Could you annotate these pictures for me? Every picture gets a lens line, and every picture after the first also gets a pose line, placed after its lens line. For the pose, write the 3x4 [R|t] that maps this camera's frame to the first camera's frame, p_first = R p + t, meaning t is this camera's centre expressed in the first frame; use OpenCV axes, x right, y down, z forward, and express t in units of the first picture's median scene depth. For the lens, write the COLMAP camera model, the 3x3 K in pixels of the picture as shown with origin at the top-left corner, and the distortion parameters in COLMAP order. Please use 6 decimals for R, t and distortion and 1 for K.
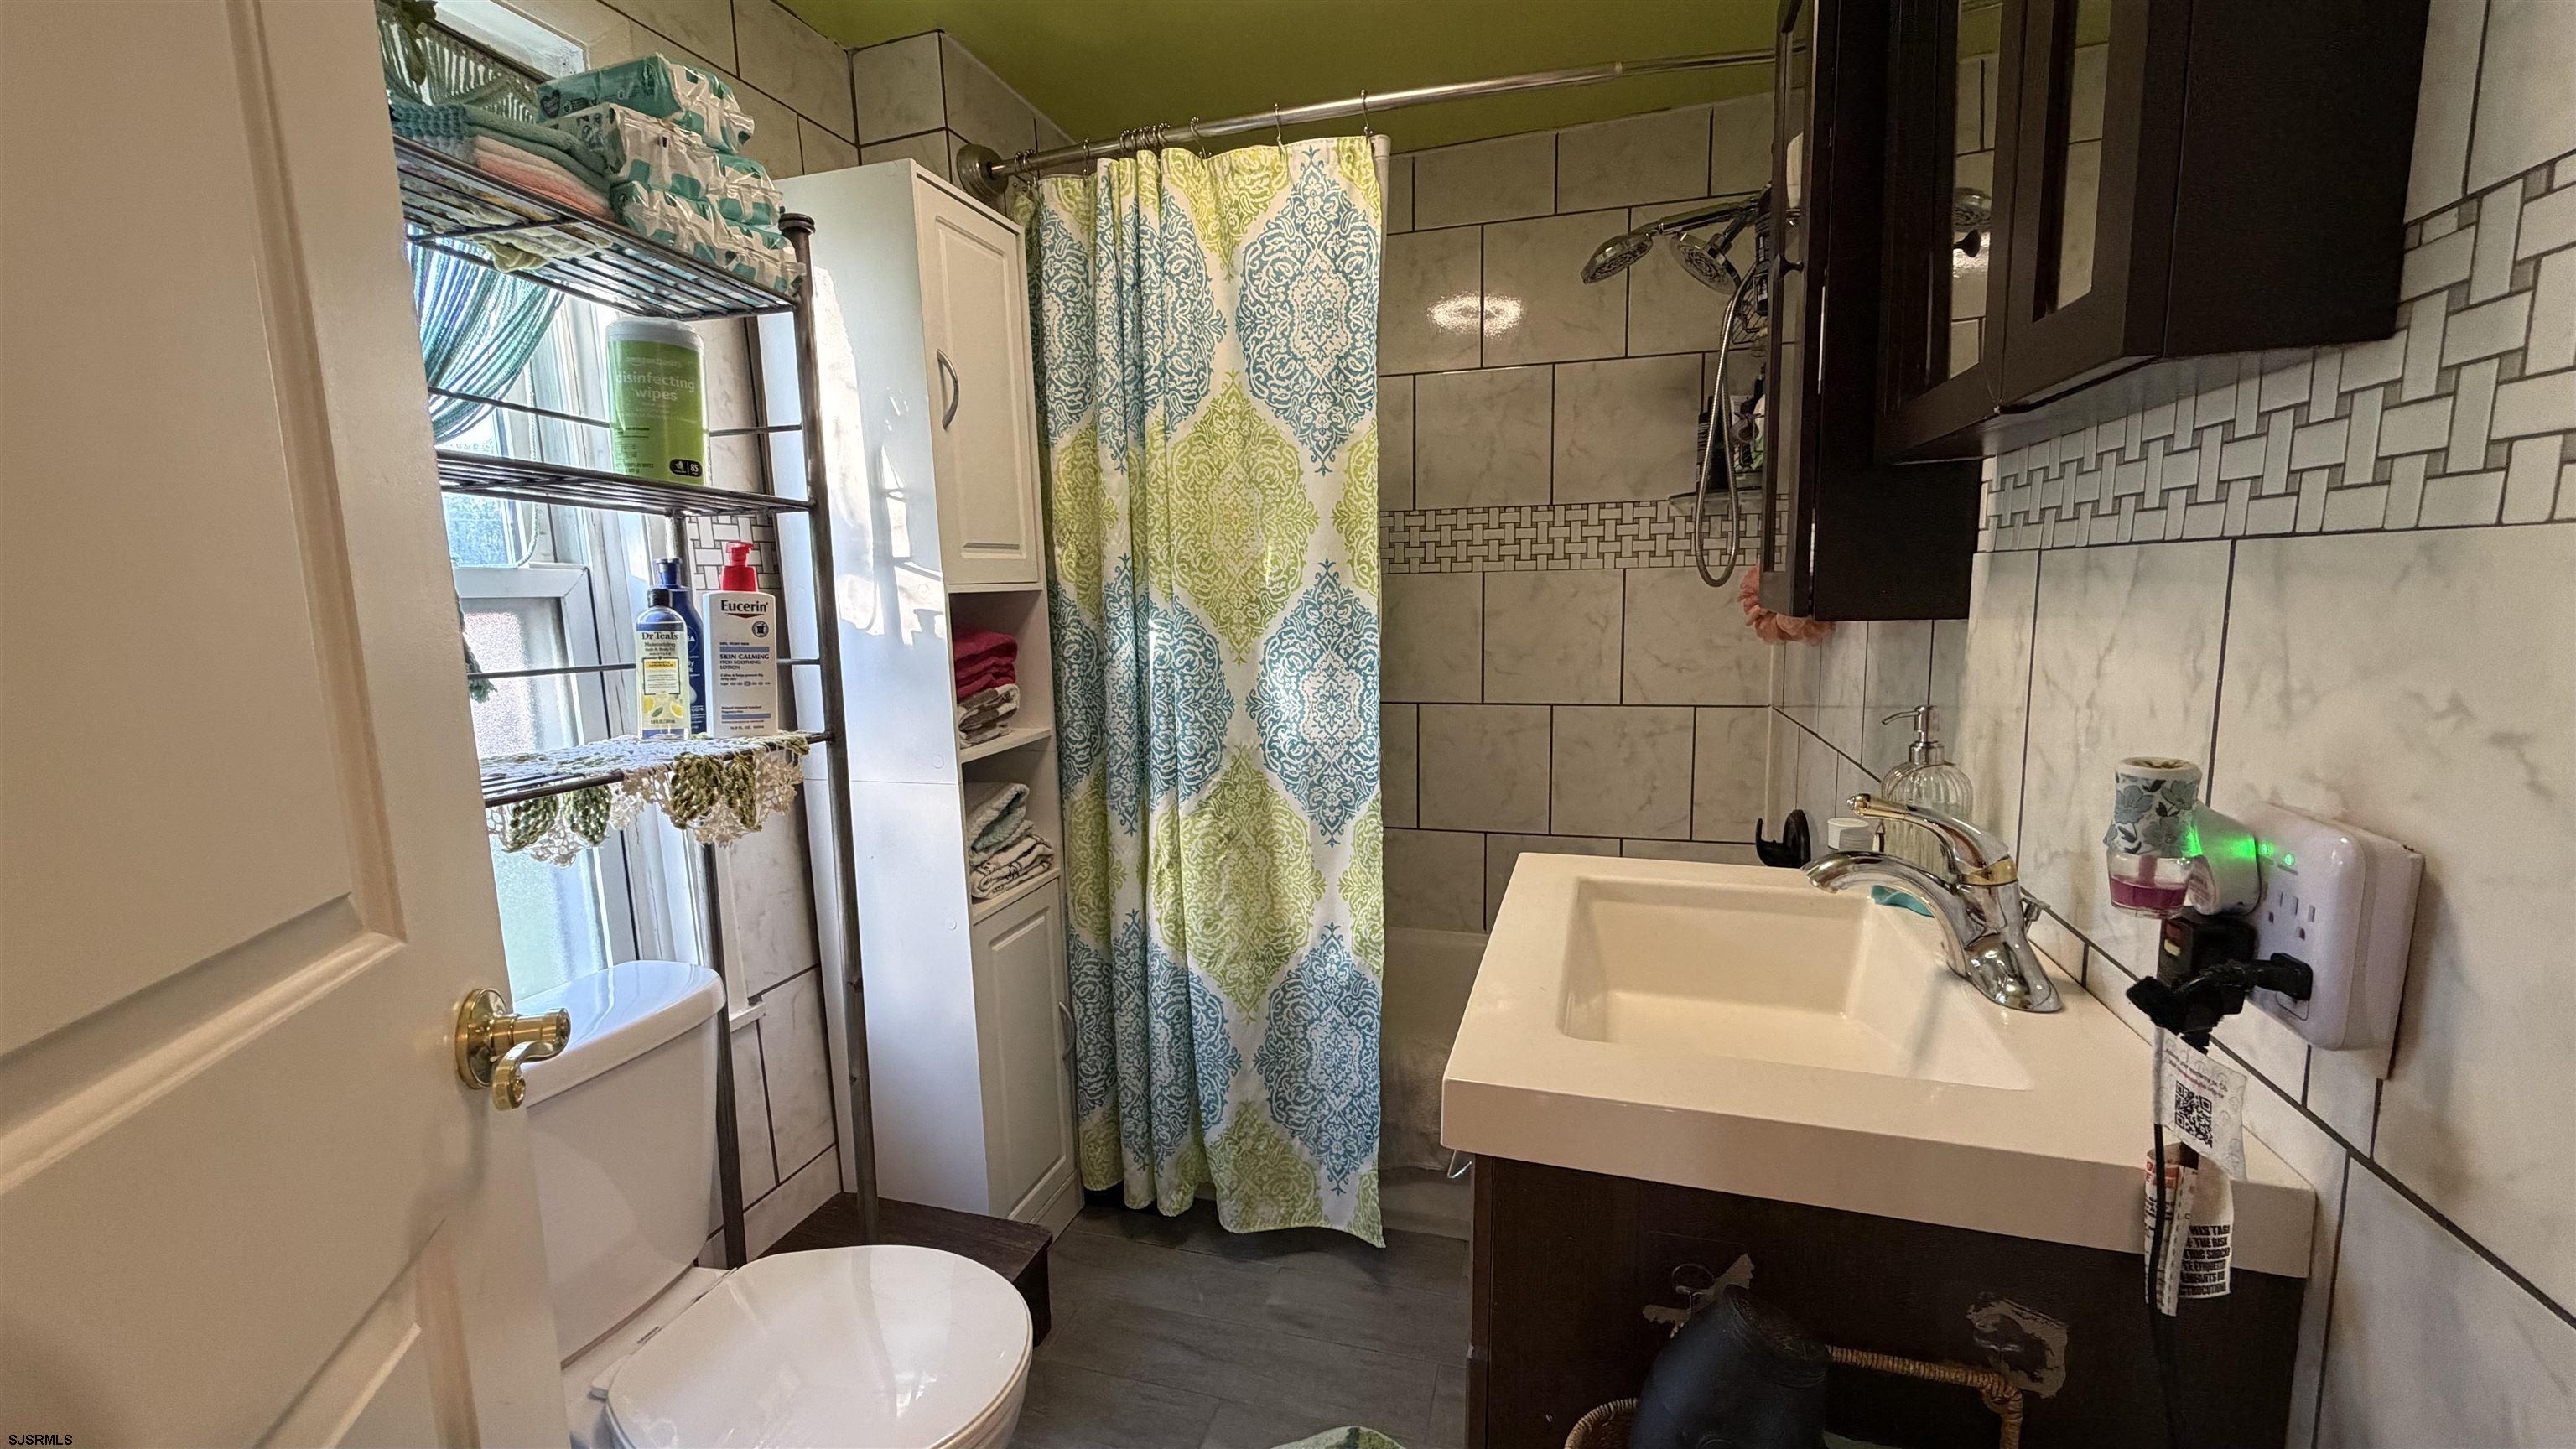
lens RADIAL K [[1028.2, 0, 1282.5], [0, 1028.2, 730.6], [0, 0, 1]] dist [-0.000256, 0.000240]
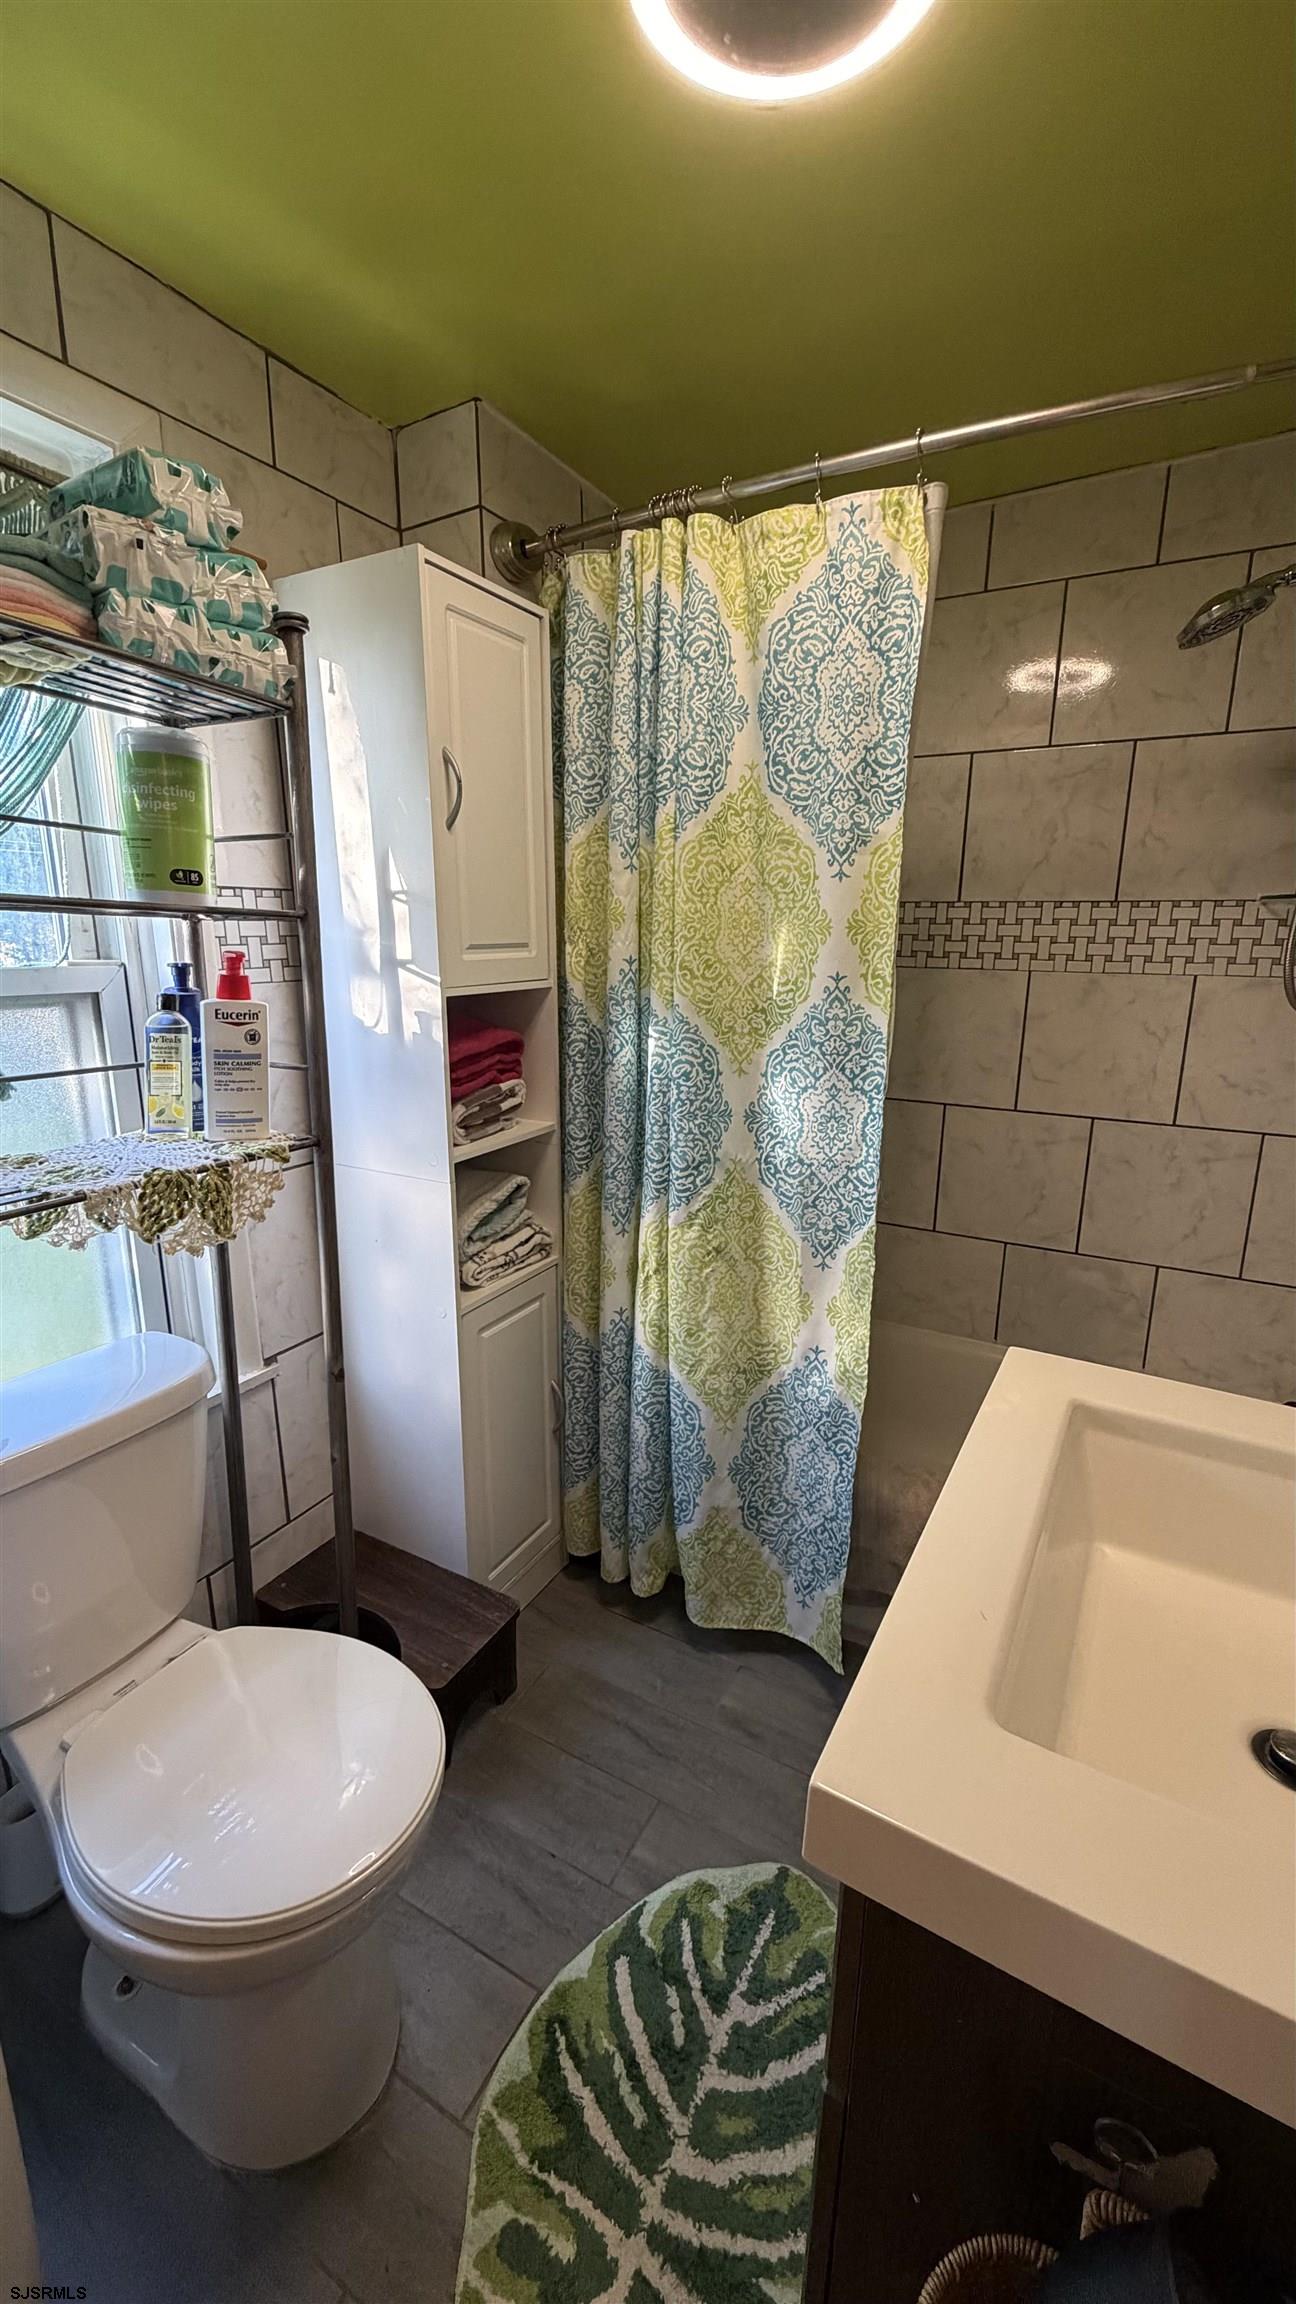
lens RADIAL K [[919.7, 0, 644.6], [0, 919.7, 1145.1], [0, 0, 1]] dist [-0.000256, 0.000240]
pose [[0.974867, 0.080013, -0.207922, 0.056762], [-0.060745, 0.993384, 0.097464, -0.080020], [0.214345, -0.082384, 0.973278, 0.137521]]
